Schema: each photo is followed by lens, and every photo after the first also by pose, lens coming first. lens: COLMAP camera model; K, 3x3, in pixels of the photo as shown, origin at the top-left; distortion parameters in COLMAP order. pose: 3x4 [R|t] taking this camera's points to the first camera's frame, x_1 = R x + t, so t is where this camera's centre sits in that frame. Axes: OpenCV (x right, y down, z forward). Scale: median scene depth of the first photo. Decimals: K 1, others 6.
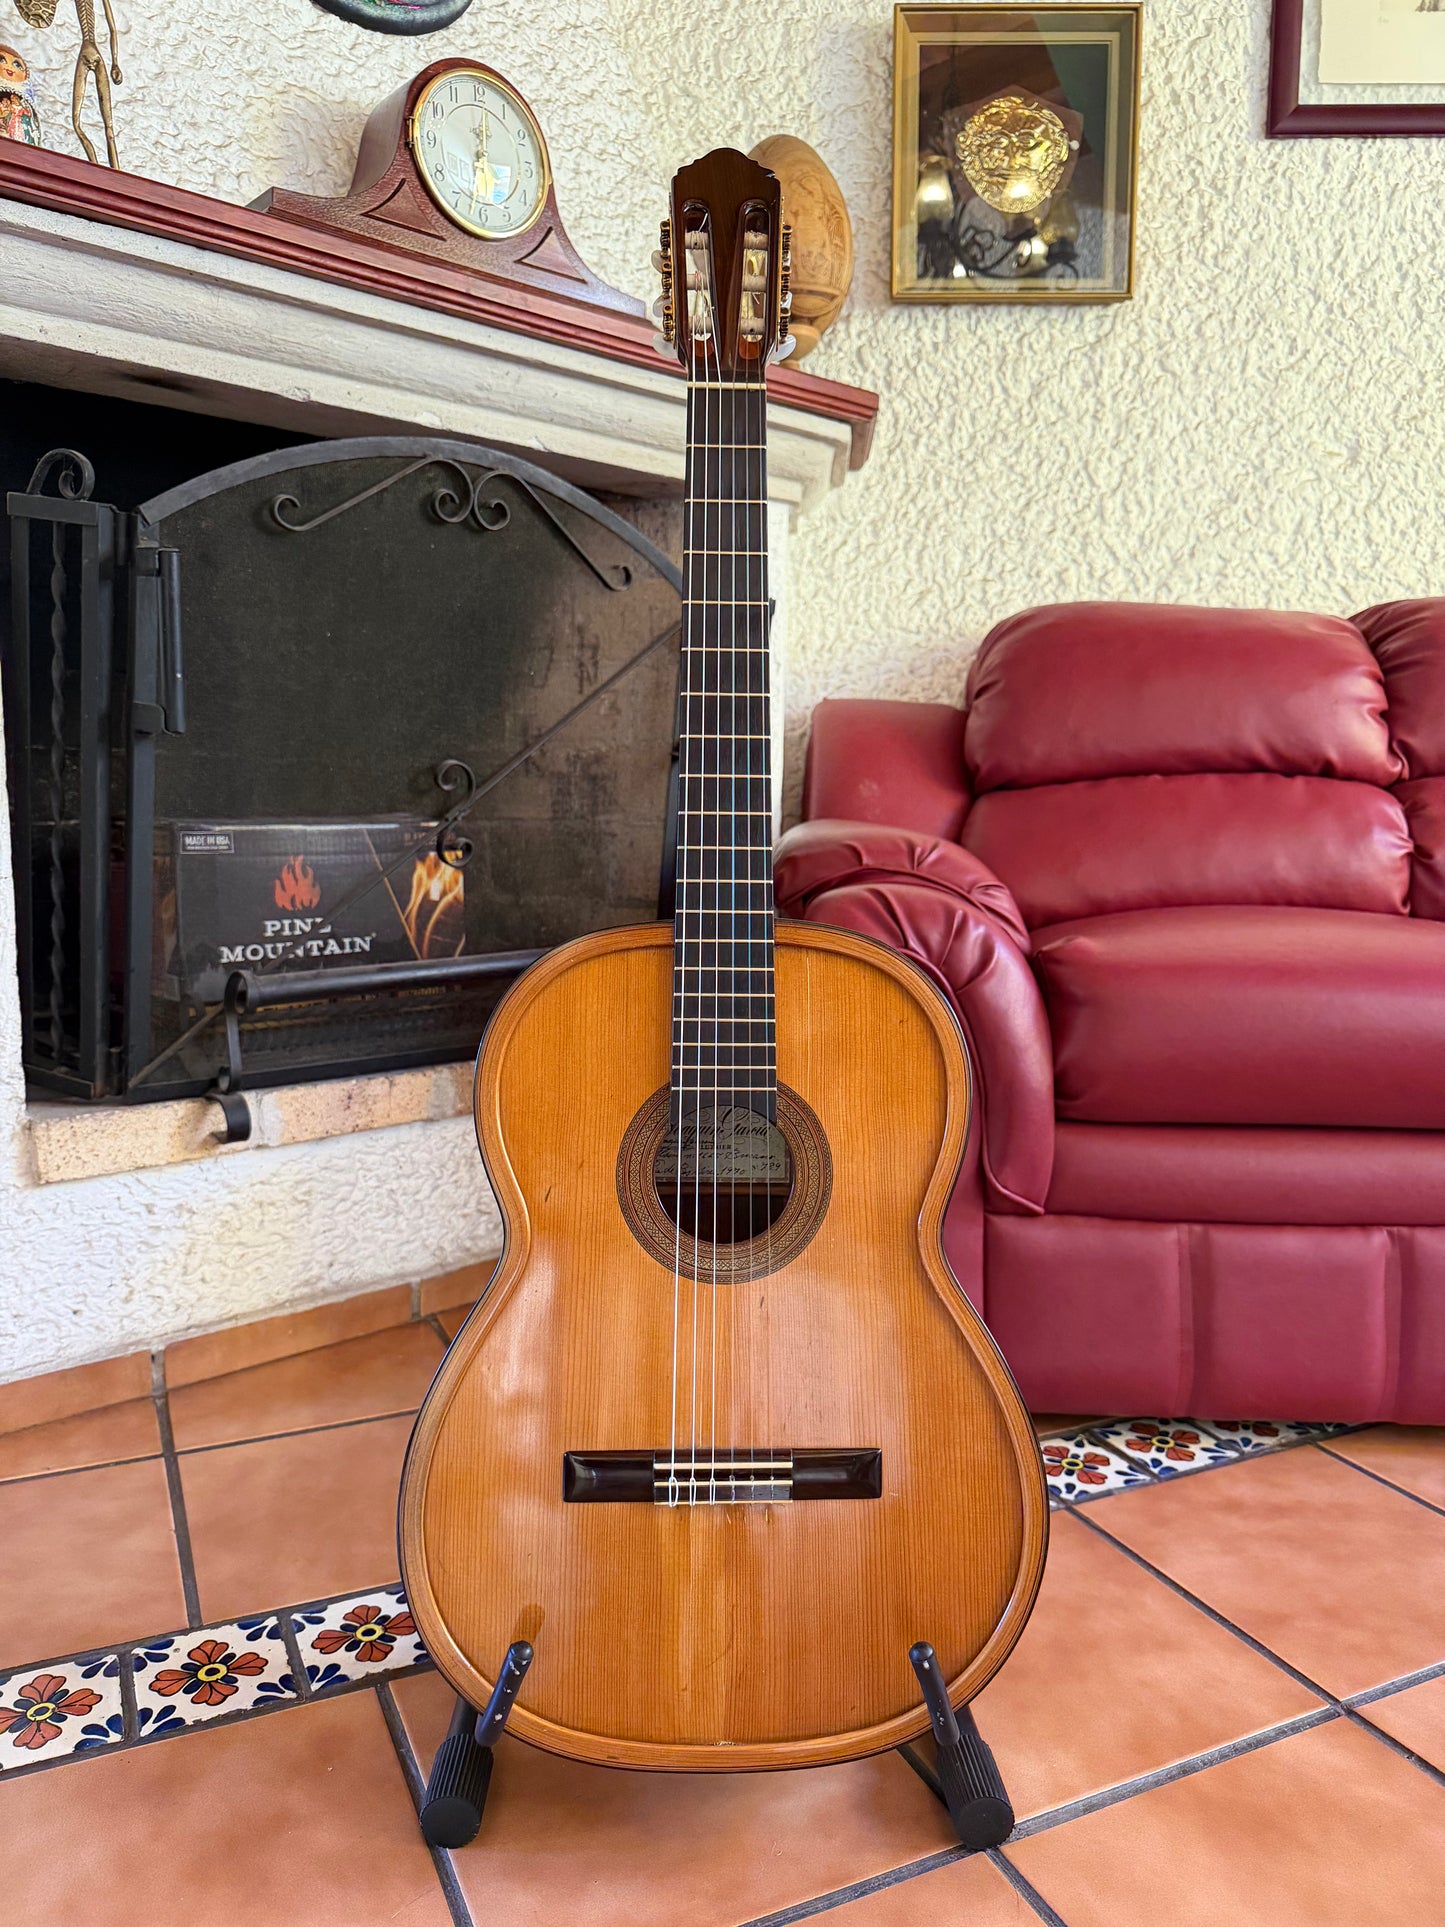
lens RADIAL K [[1374.5, 0, 725.9], [0, 1374.5, 965.6], [0, 0, 1]] dist [-0.005370, -0.003601]
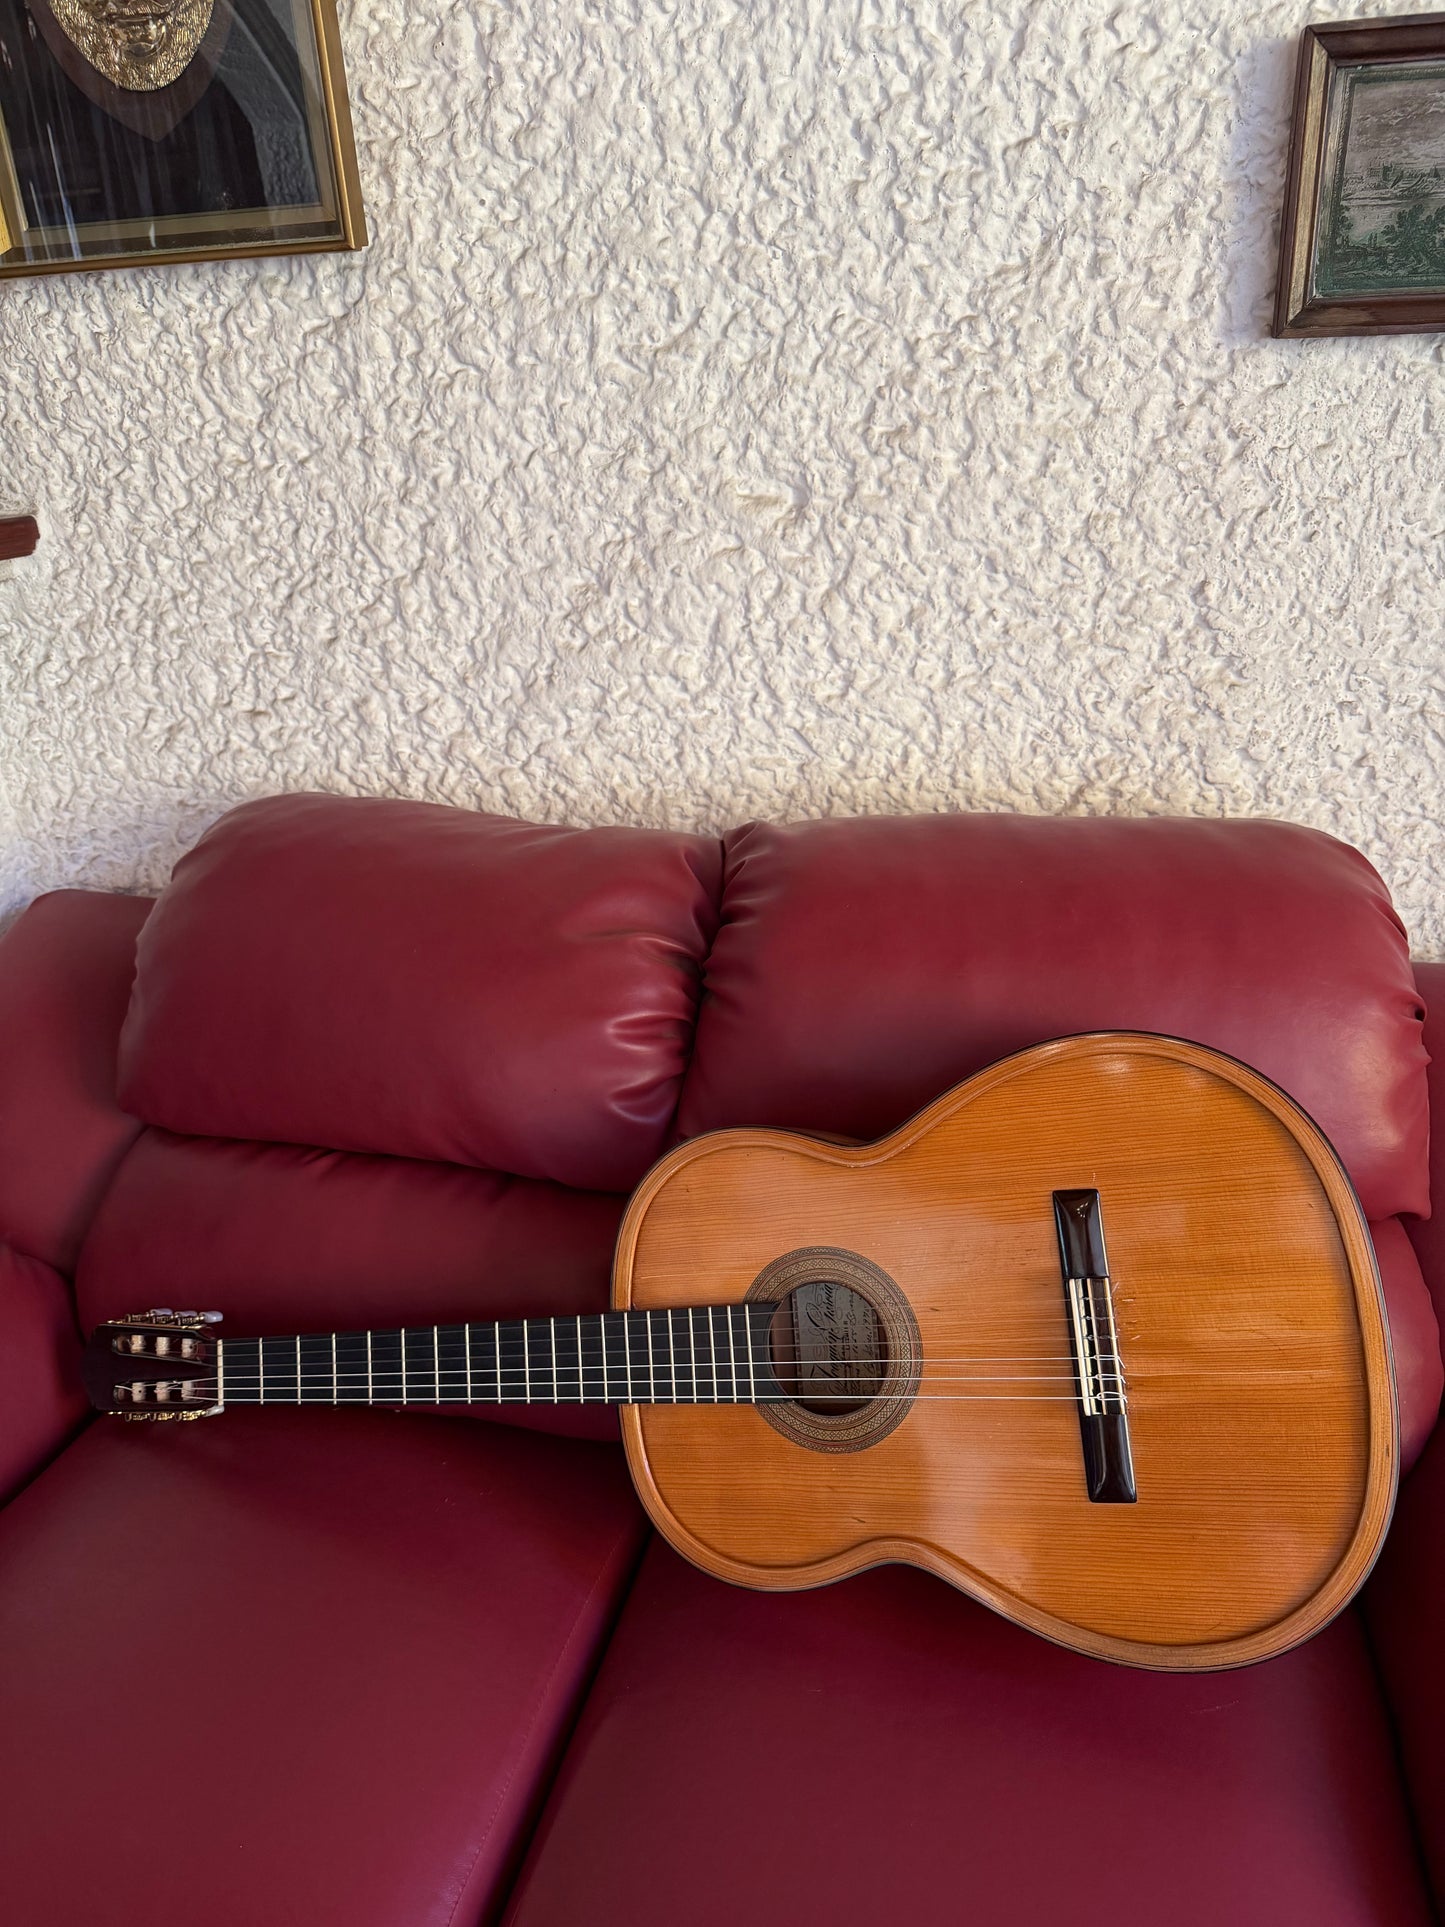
lens RADIAL K [[1374.5, 0, 725.9], [0, 1374.5, 965.6], [0, 0, 1]] dist [-0.005370, -0.003601]
pose [[0.981778, 0.028353, -0.187902, 0.550049], [0.027782, 0.956765, 0.289531, -0.360650], [0.187987, -0.289476, 0.938544, 0.416536]]
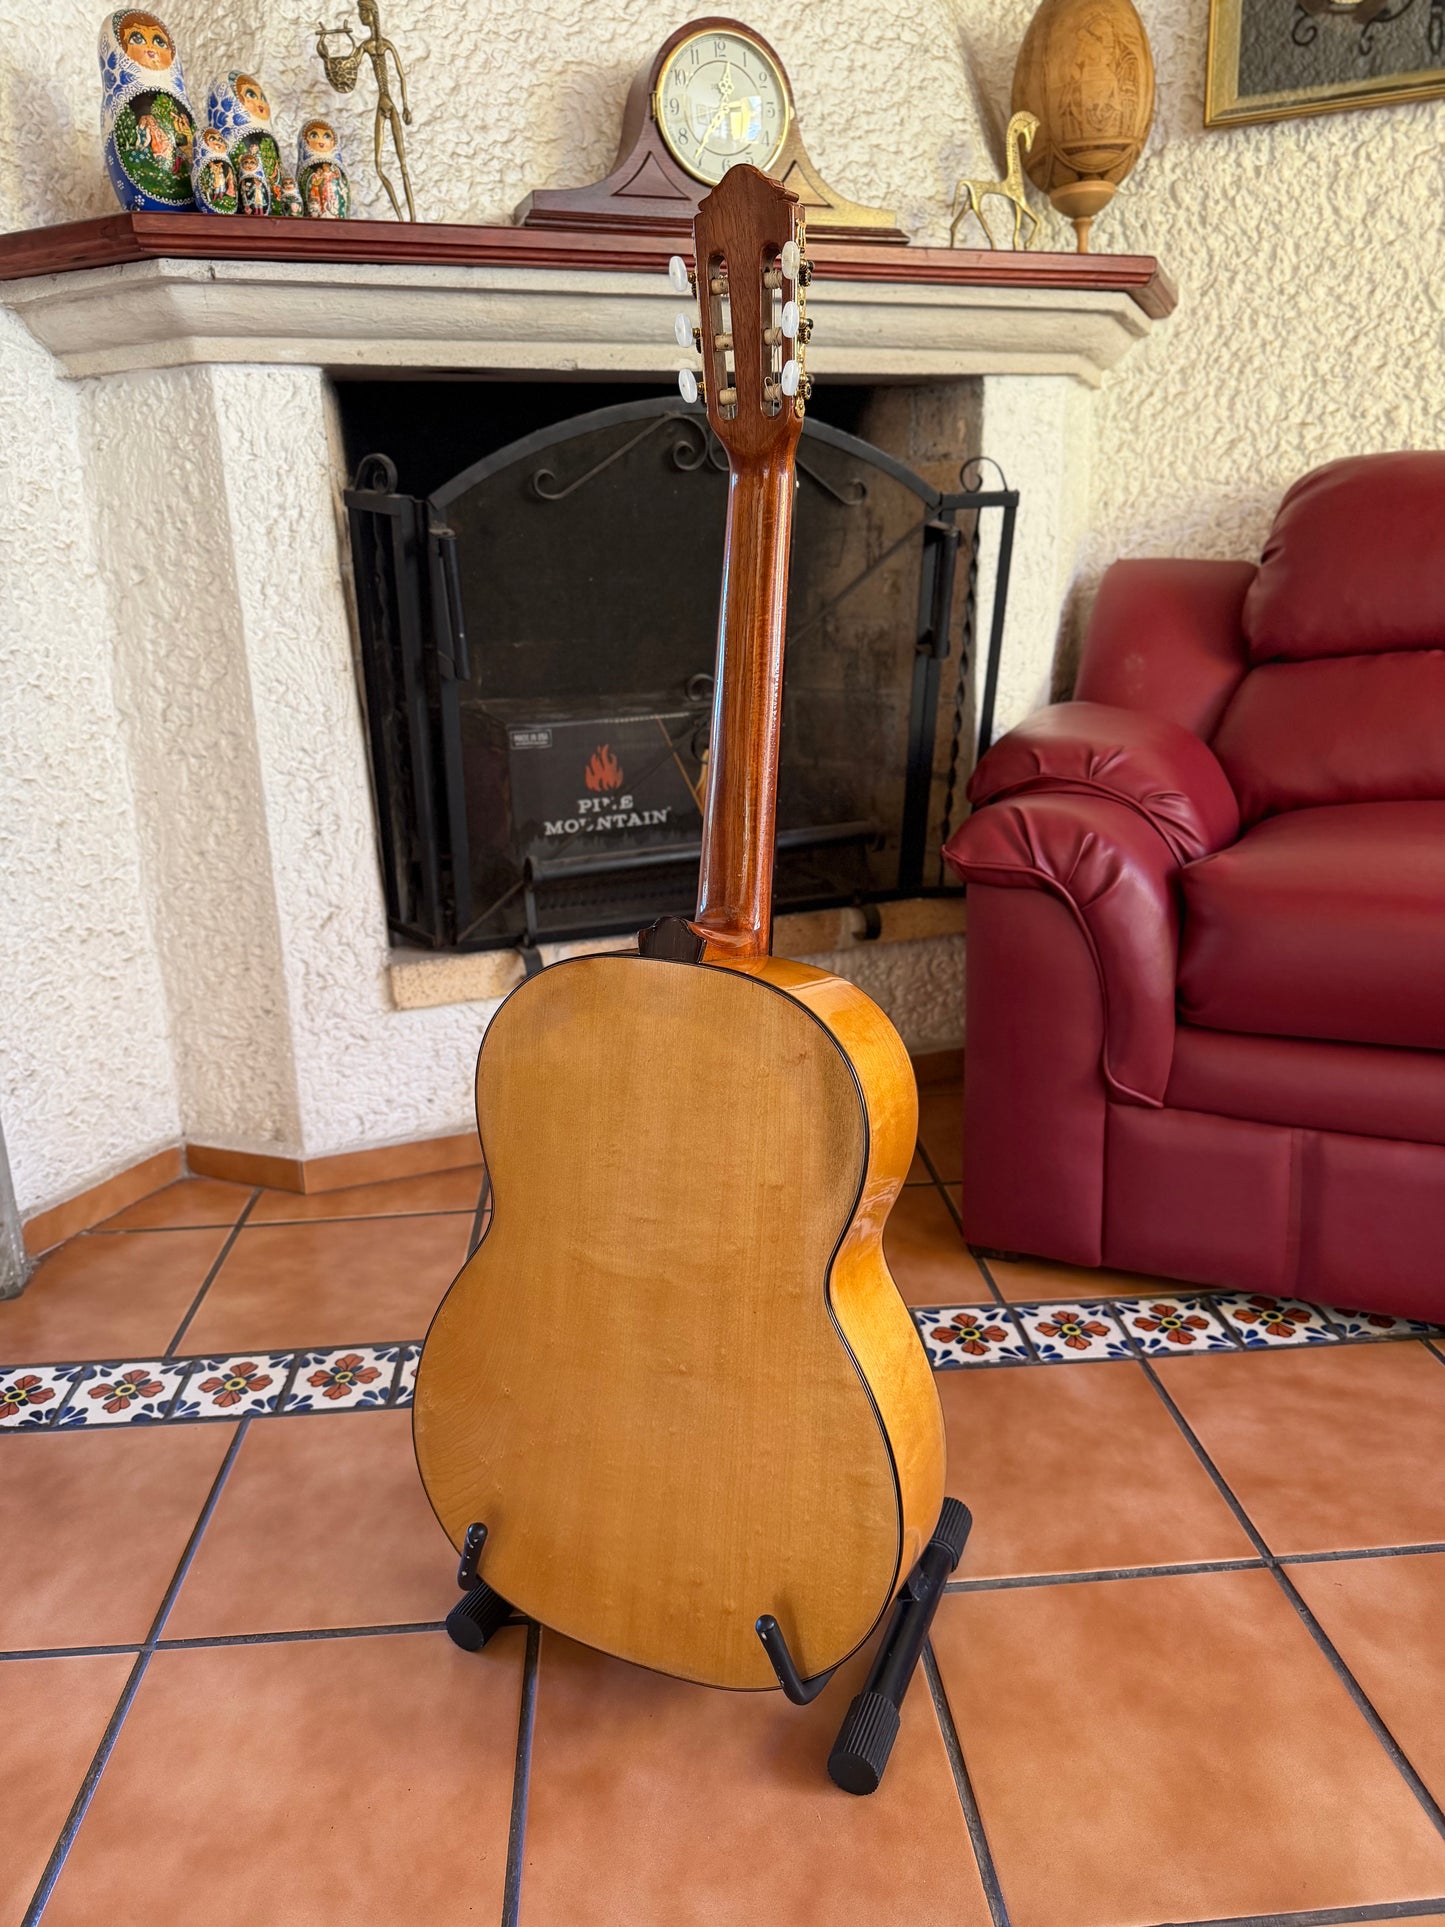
lens RADIAL K [[1374.5, 0, 725.9], [0, 1374.5, 965.6], [0, 0, 1]] dist [-0.005370, -0.003601]
pose [[0.933398, 0.065478, -0.352819, 0.181859], [-0.003687, 0.984909, 0.173032, -0.077341], [0.358824, -0.160207, 0.919554, -0.080726]]
